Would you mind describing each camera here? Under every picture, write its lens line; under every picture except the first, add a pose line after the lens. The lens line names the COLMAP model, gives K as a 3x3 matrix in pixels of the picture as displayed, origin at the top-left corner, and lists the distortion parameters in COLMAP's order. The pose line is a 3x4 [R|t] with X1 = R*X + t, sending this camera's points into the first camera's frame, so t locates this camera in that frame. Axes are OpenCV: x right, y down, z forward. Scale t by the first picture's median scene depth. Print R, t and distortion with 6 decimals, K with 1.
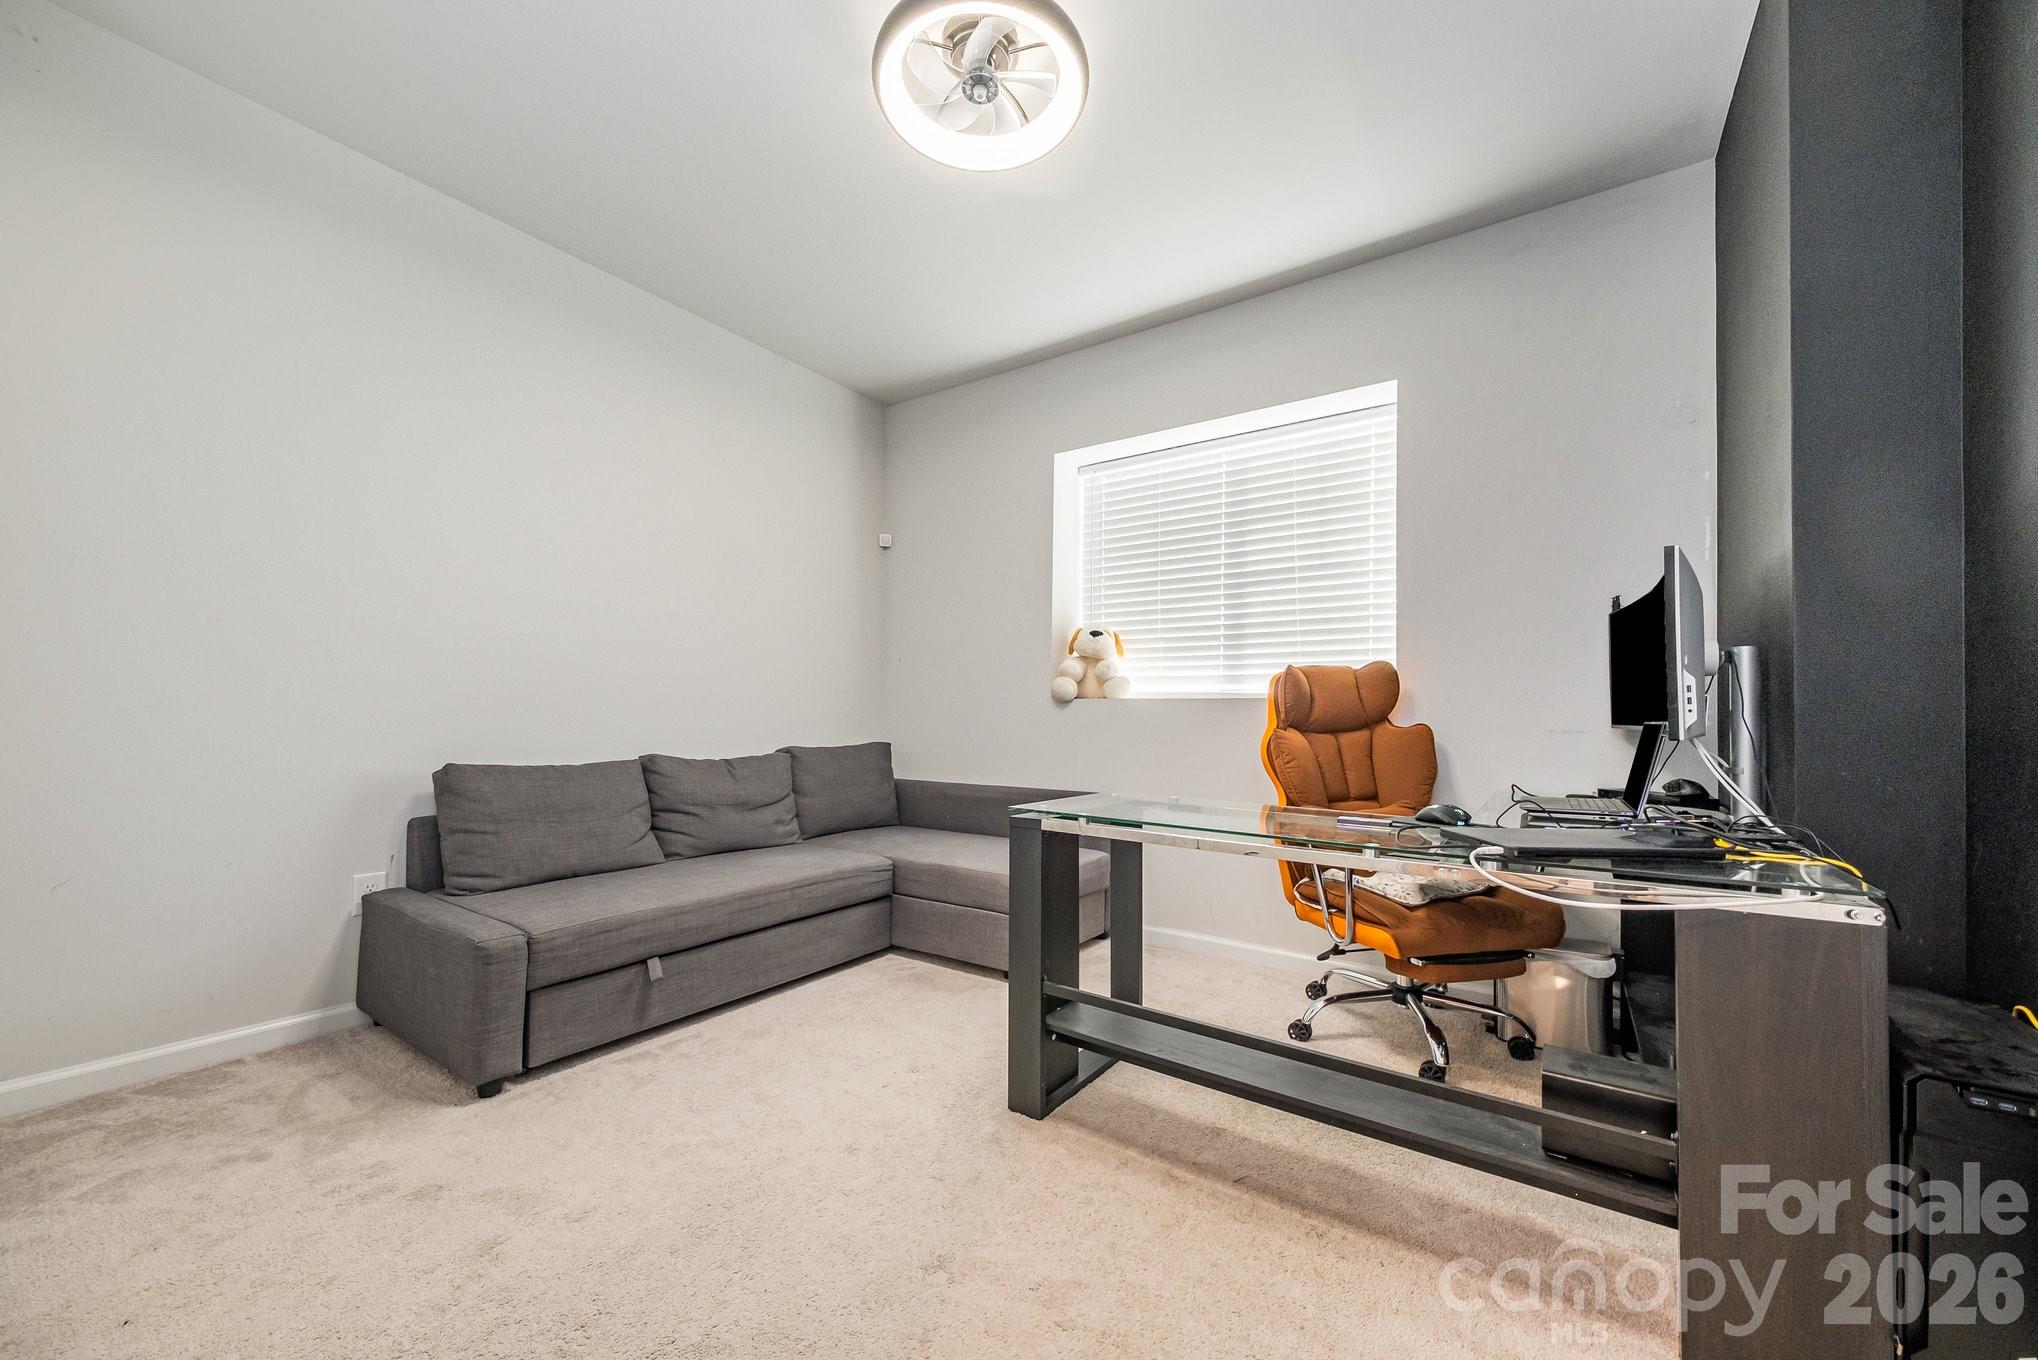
lens RADIAL K [[754.5, 0, 1026.2], [0, 754.5, 710.3], [0, 0, 1]] dist [-0.000270, -0.000125]
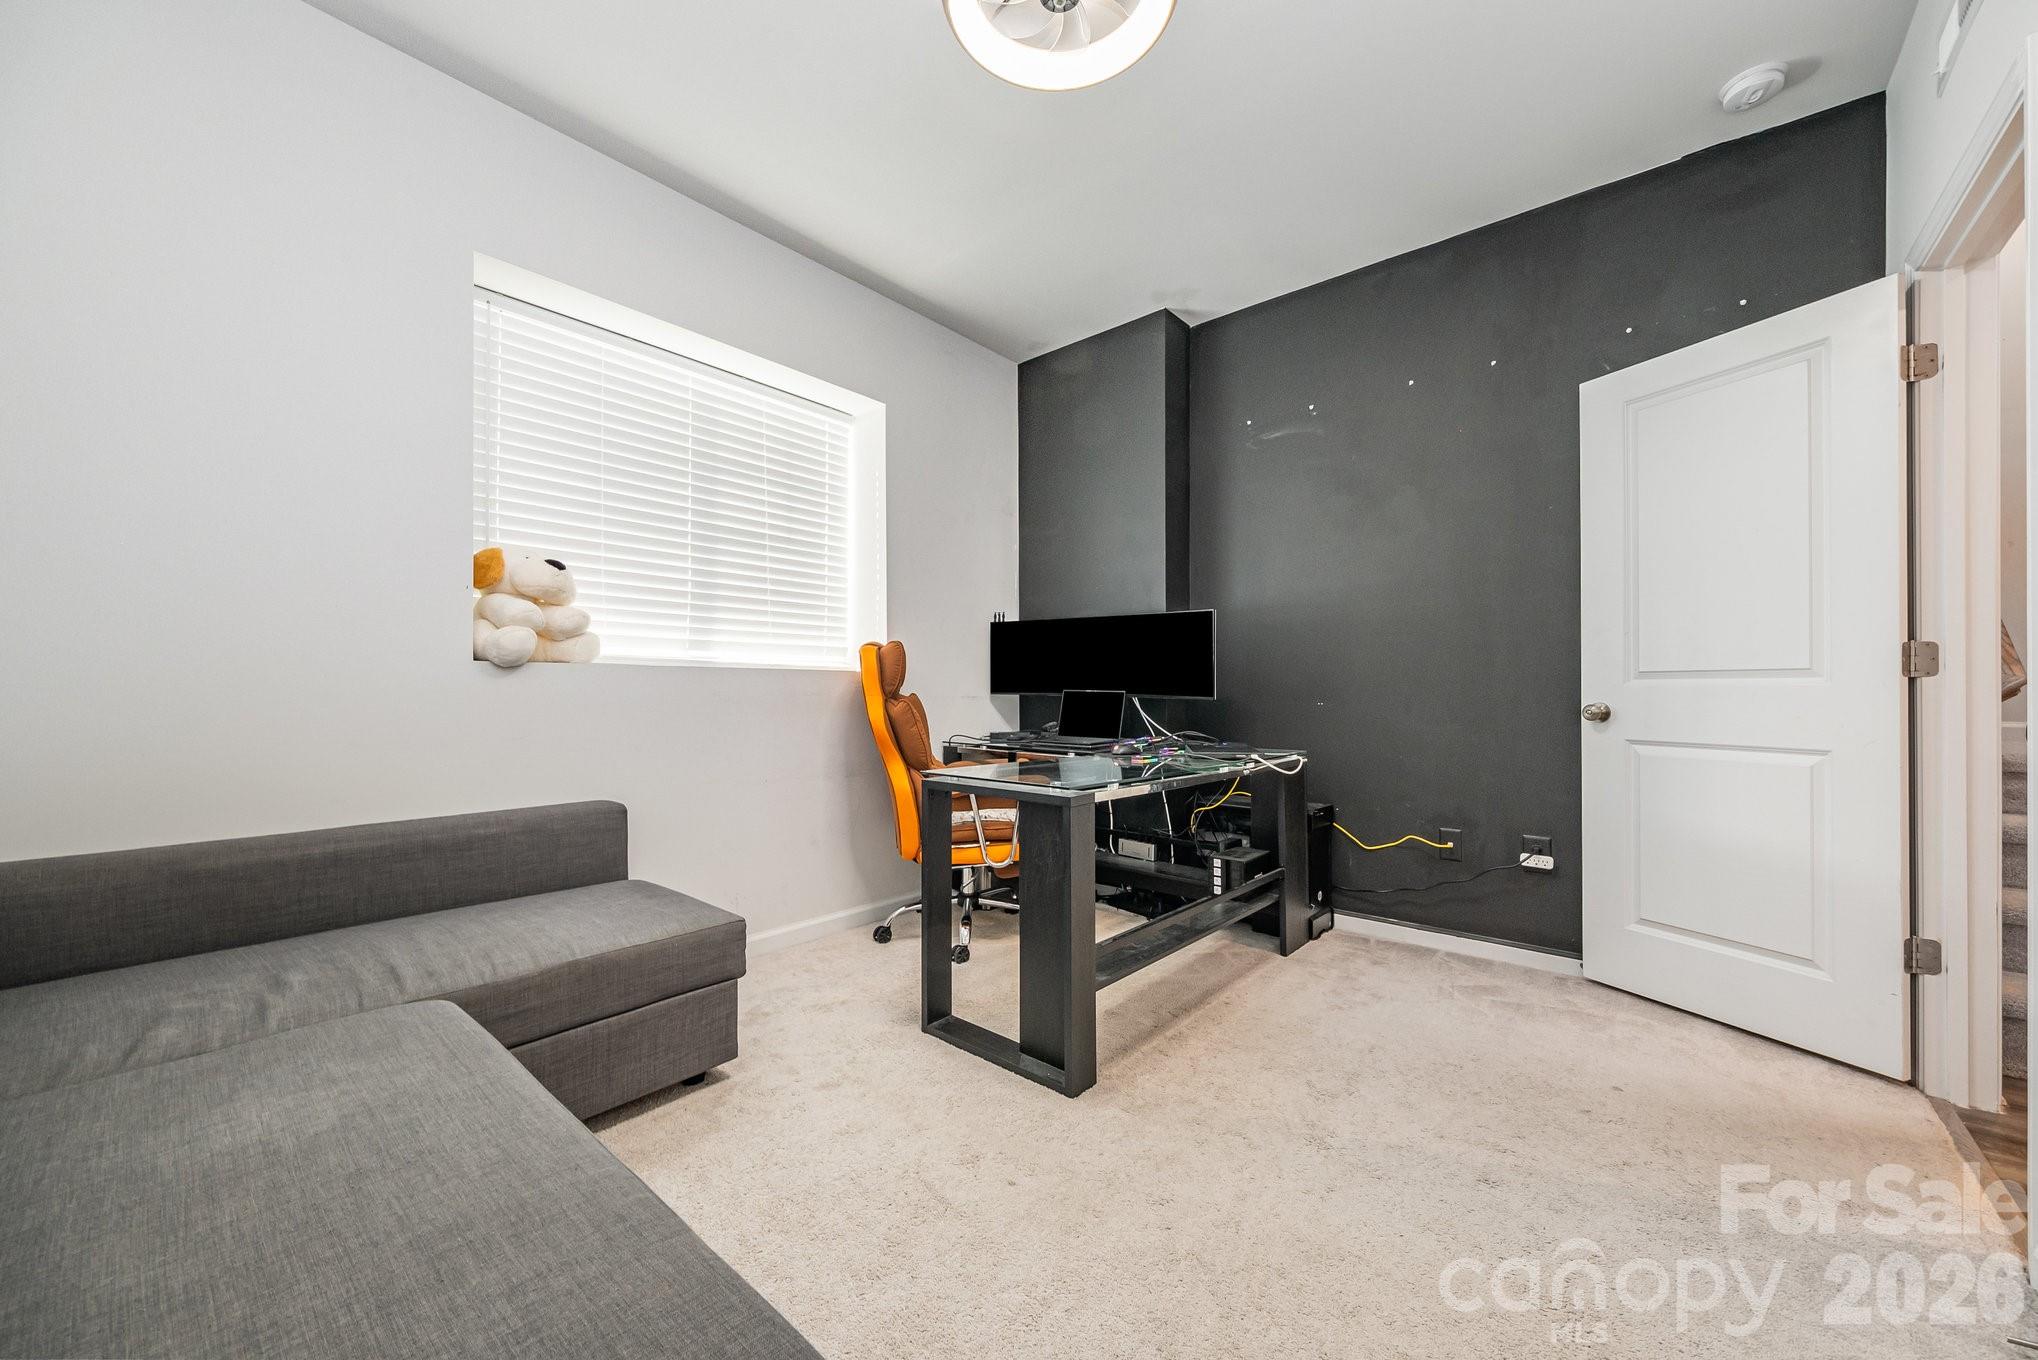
lens RADIAL K [[756.9, 0, 1025.9], [0, 756.9, 681.9], [0, 0, 1]] dist [0.001685, -0.000660]
pose [[0.101213, 0.002407, 0.994862, -0.585099], [-0.010783, 0.999941, -0.001322, -0.001923], [-0.994806, -0.010594, 0.101233, 0.570412]]
